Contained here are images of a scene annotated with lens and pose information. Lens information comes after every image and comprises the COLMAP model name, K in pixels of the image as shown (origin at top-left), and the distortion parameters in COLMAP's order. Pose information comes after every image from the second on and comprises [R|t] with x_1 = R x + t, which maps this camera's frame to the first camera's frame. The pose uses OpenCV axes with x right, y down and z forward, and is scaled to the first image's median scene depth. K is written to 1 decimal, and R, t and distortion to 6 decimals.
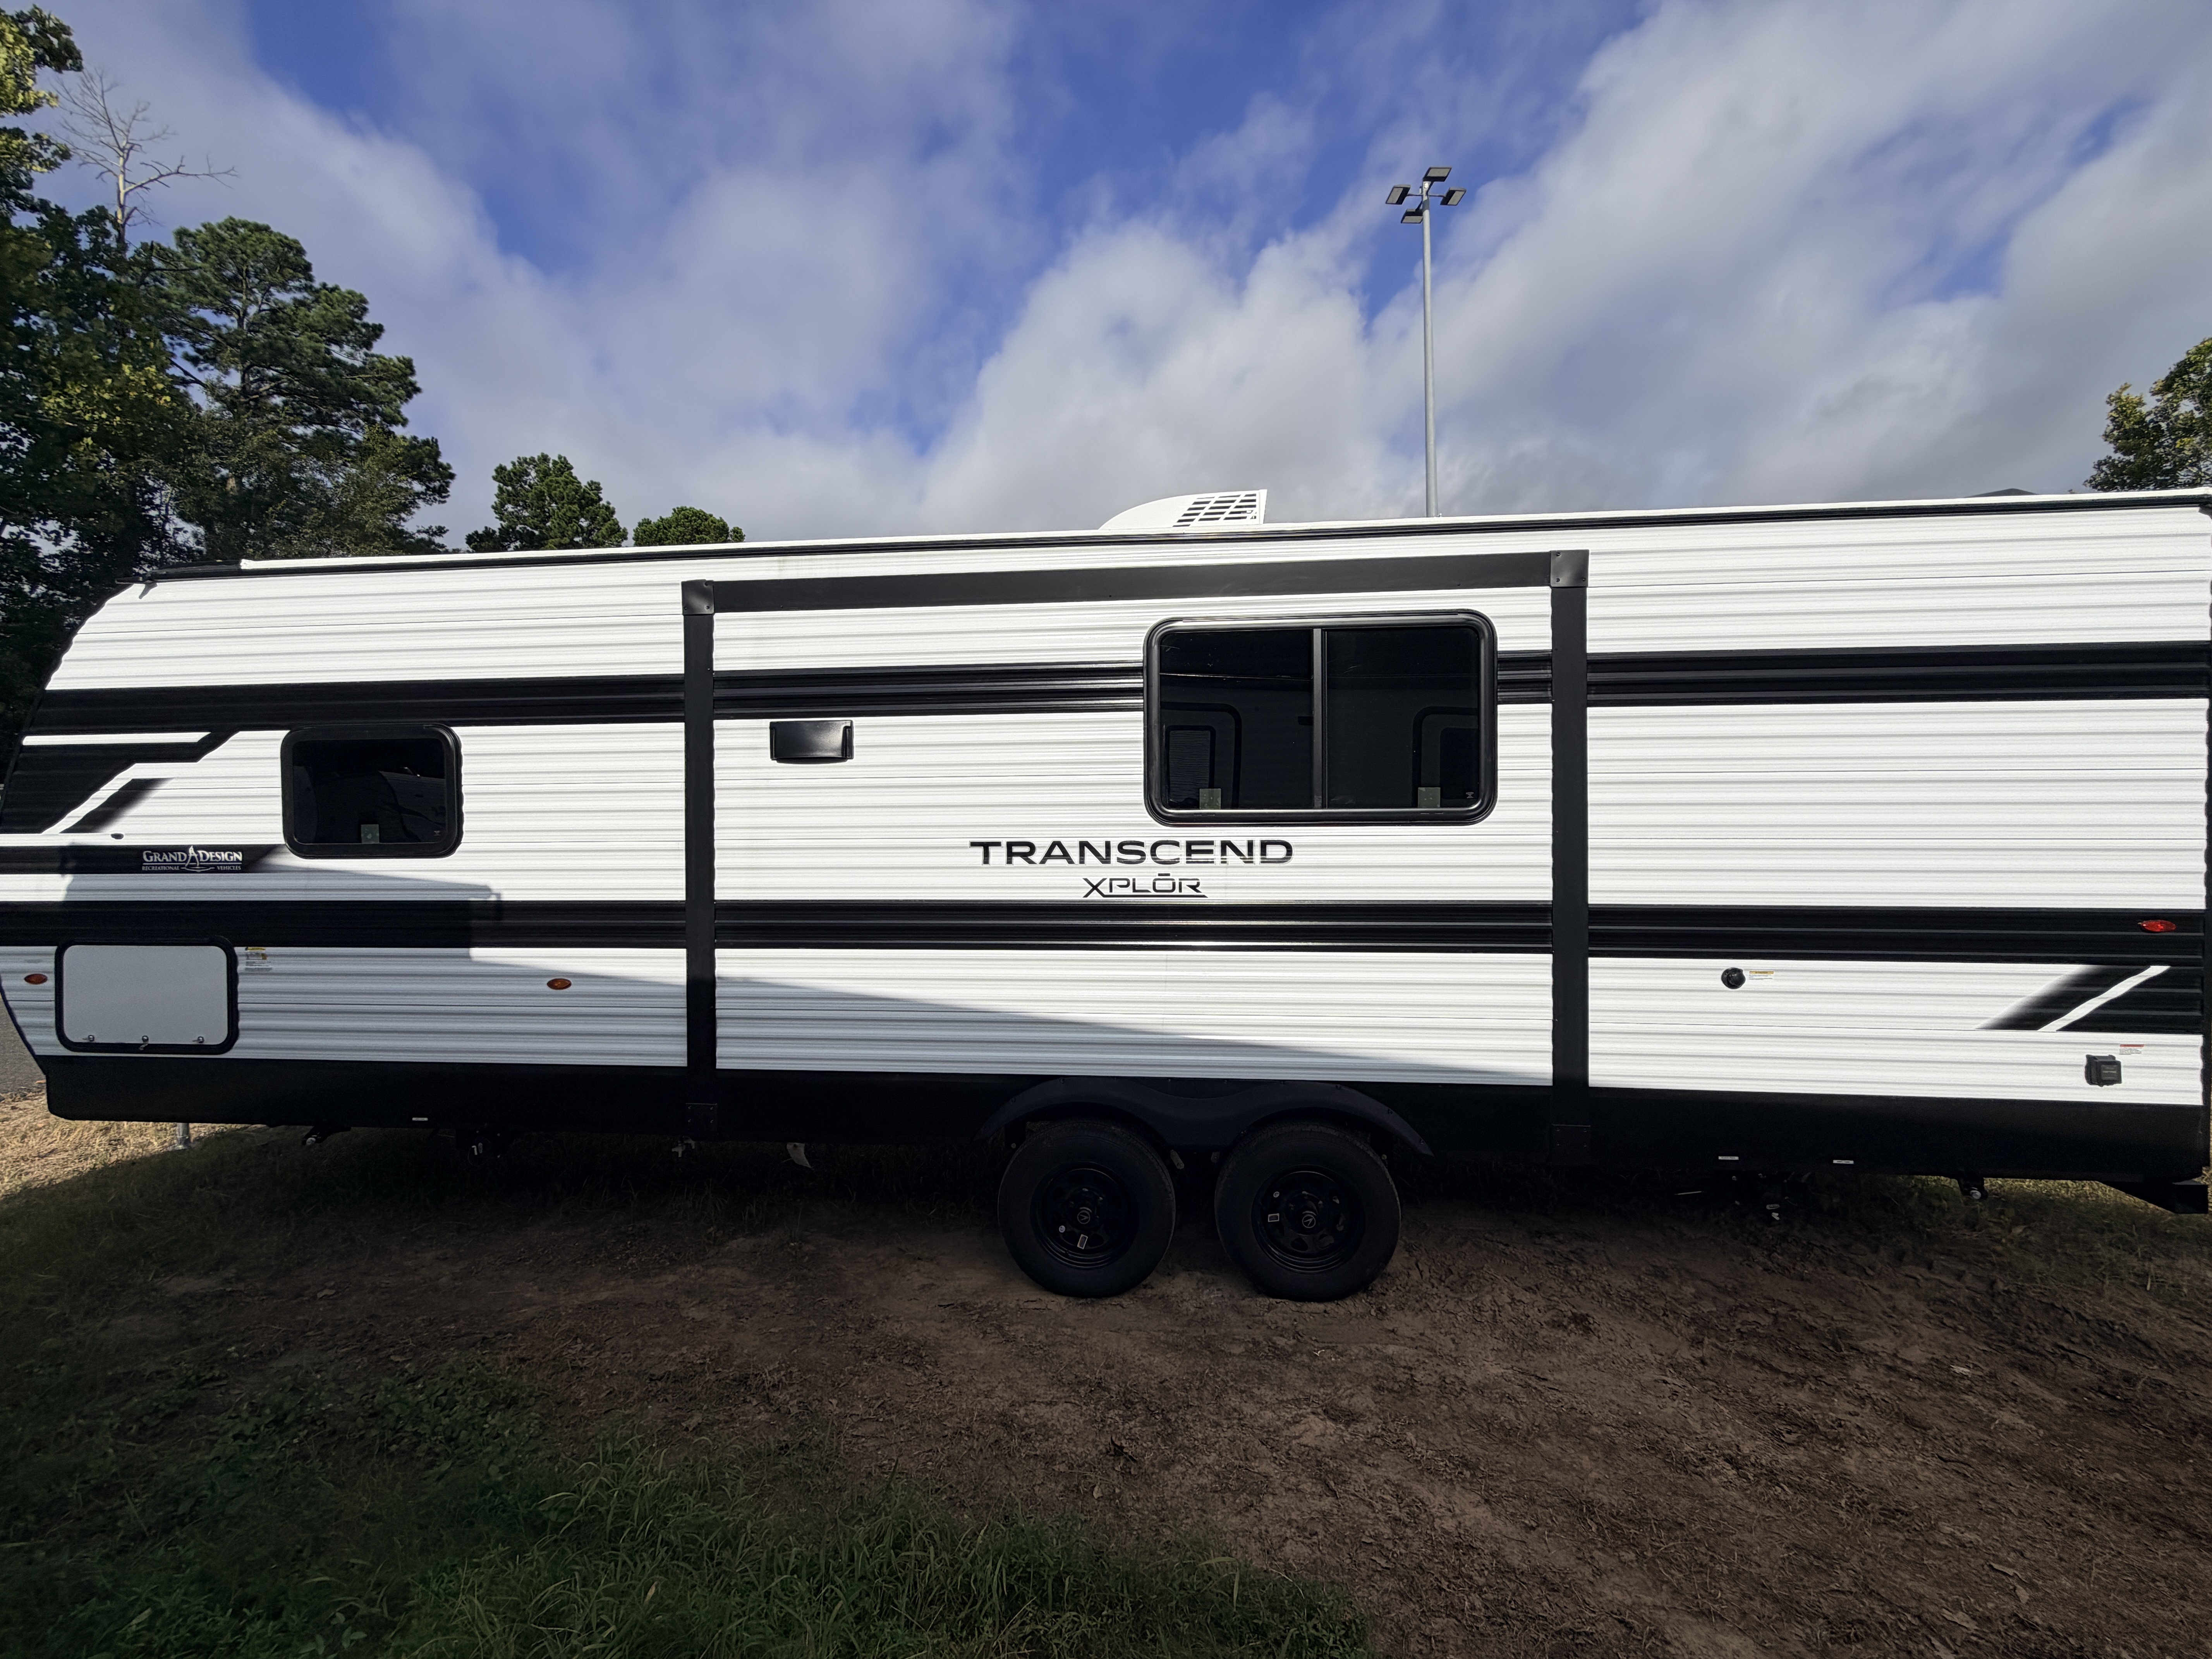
lens RADIAL K [[886.3, 0, 1097.8], [0, 886.3, 831.1], [0, 0, 1]] dist [0.002119, -0.000969]
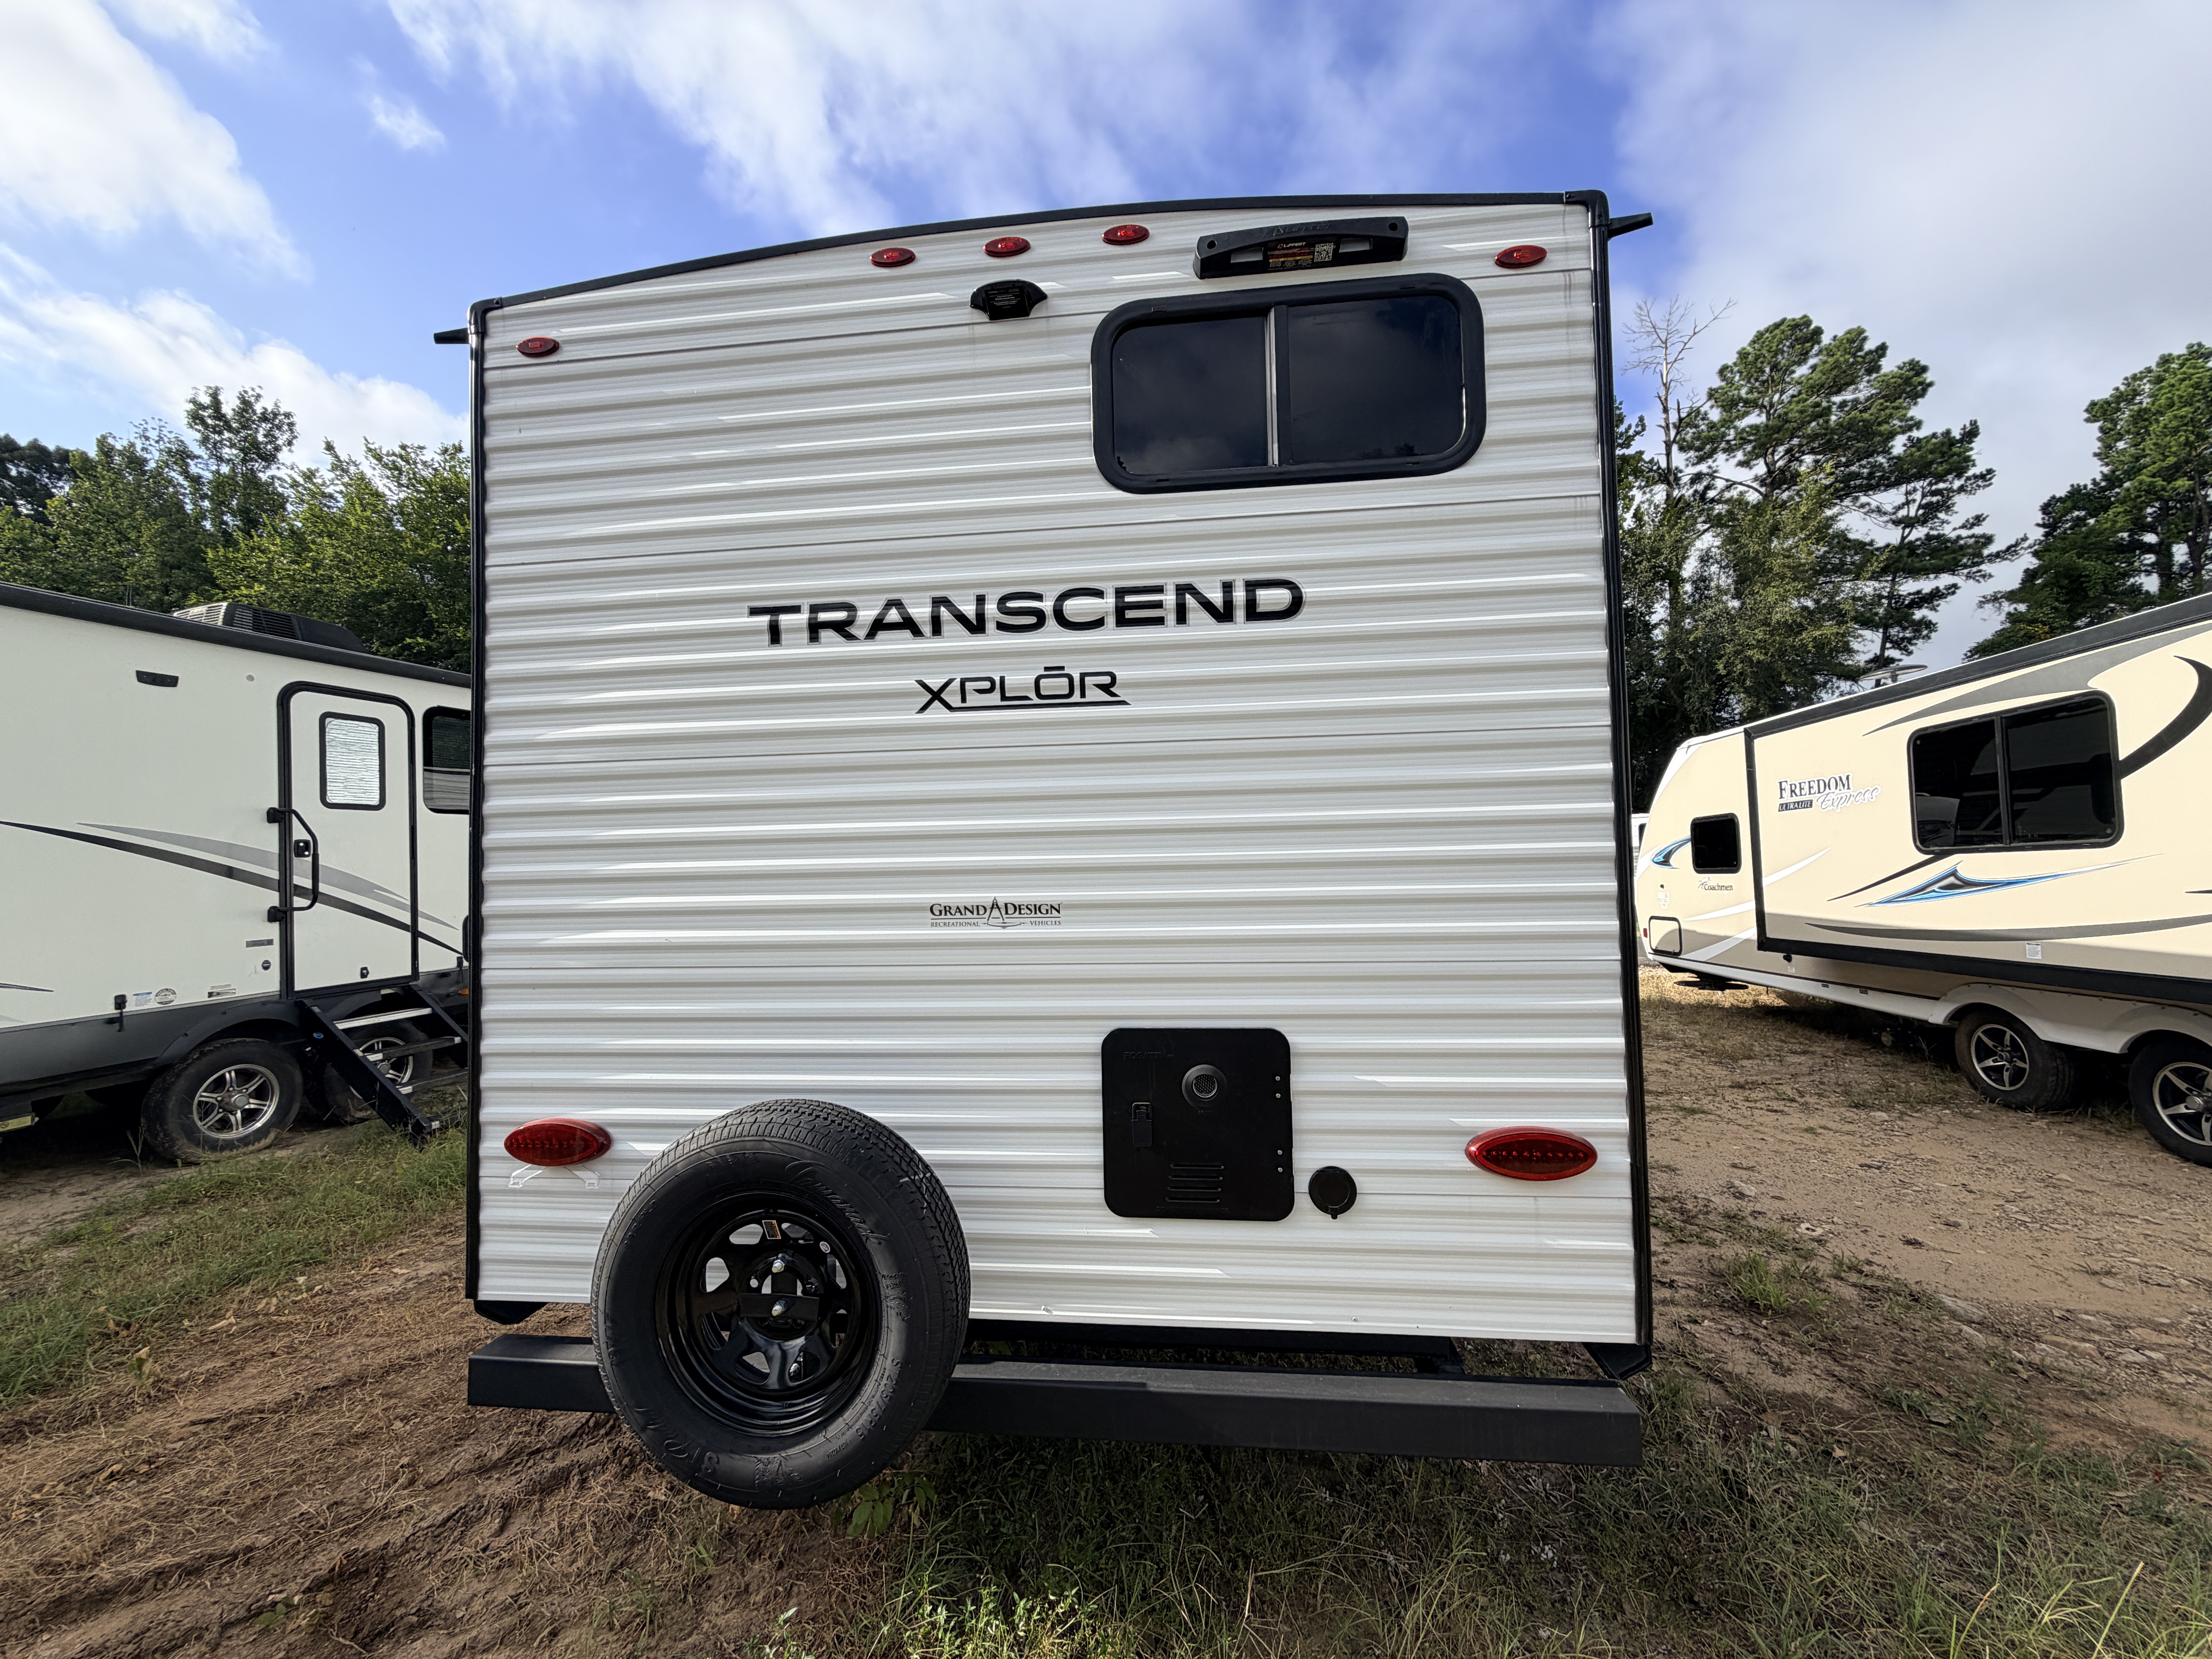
lens RADIAL K [[886.3, 0, 1090.6], [0, 886.3, 825.4], [0, 0, 1]] dist [0.002119, -0.000969]
pose [[-0.024075, -0.036023, -0.999061, 1.742684], [-0.002030, 0.999350, -0.035985, 0.042908], [0.999708, 0.001162, -0.024133, 1.344117]]
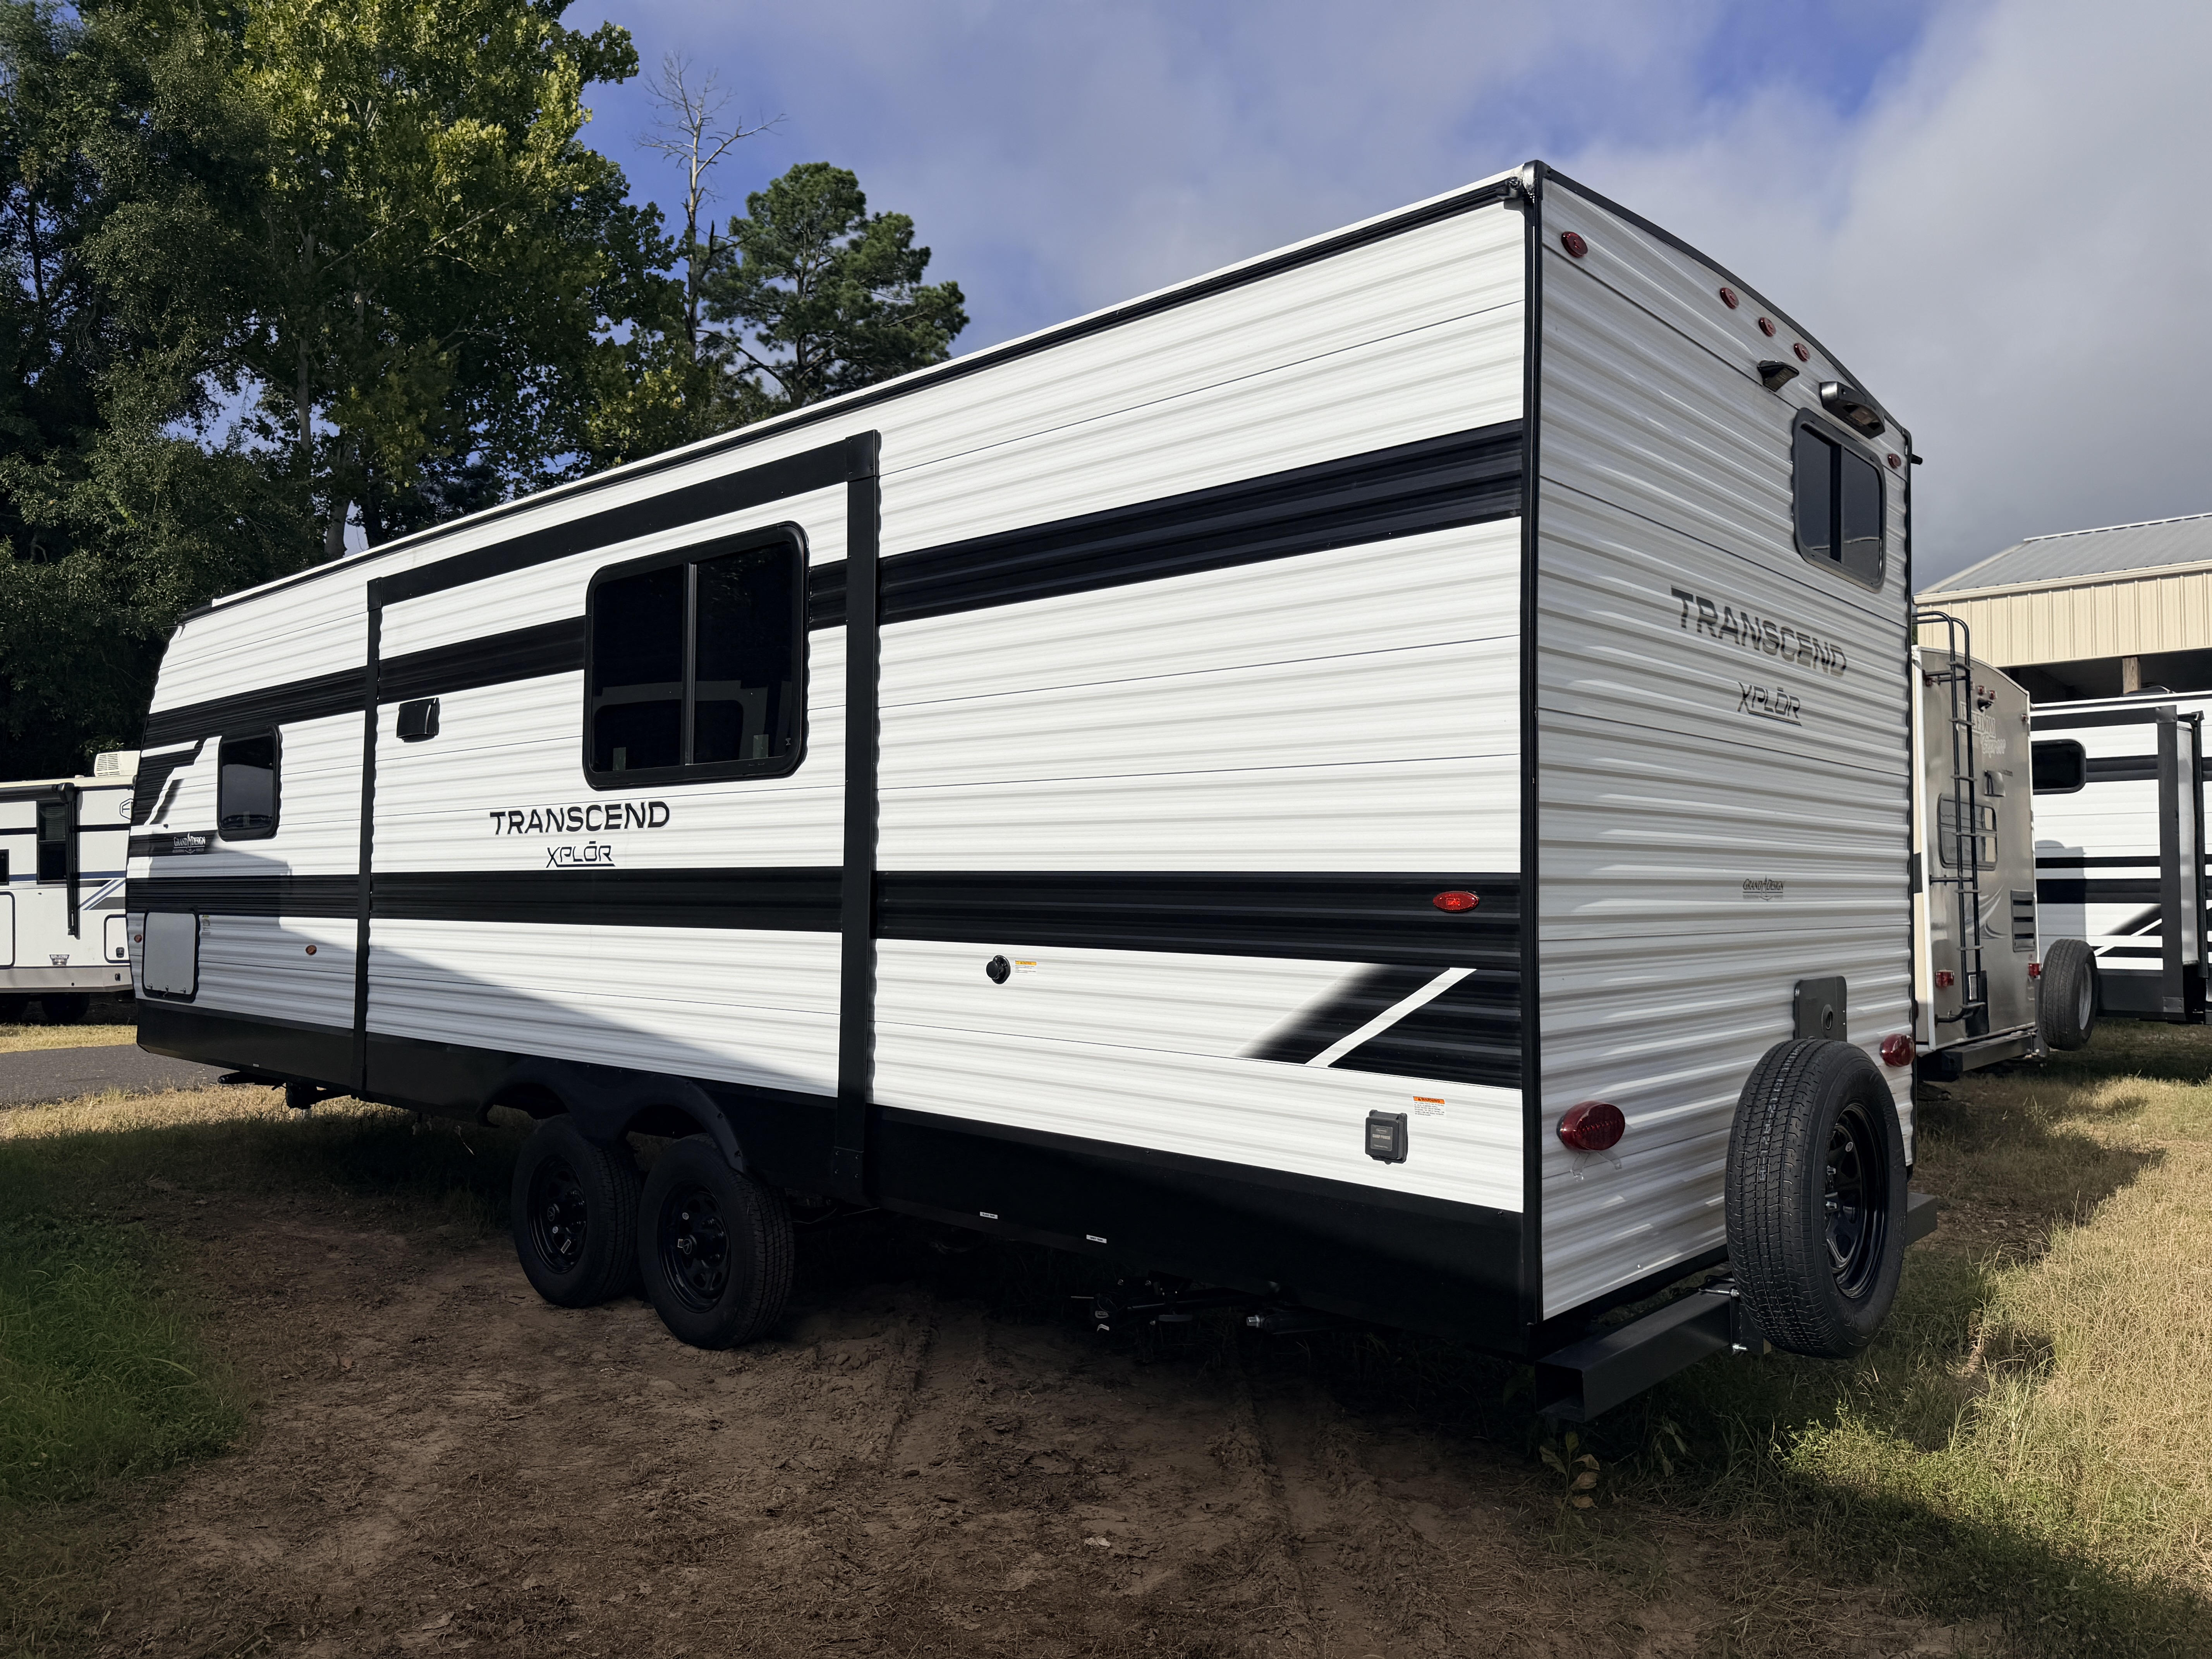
lens RADIAL K [[1581.3, 0, 1096.2], [0, 1581.3, 828.1], [0, 0, 1]] dist [0.051575, -0.044626]
pose [[0.795561, -0.012634, -0.605741, 1.505816], [-0.023203, 0.998414, -0.051298, 0.107589], [0.605429, 0.054866, 0.794006, -0.005909]]
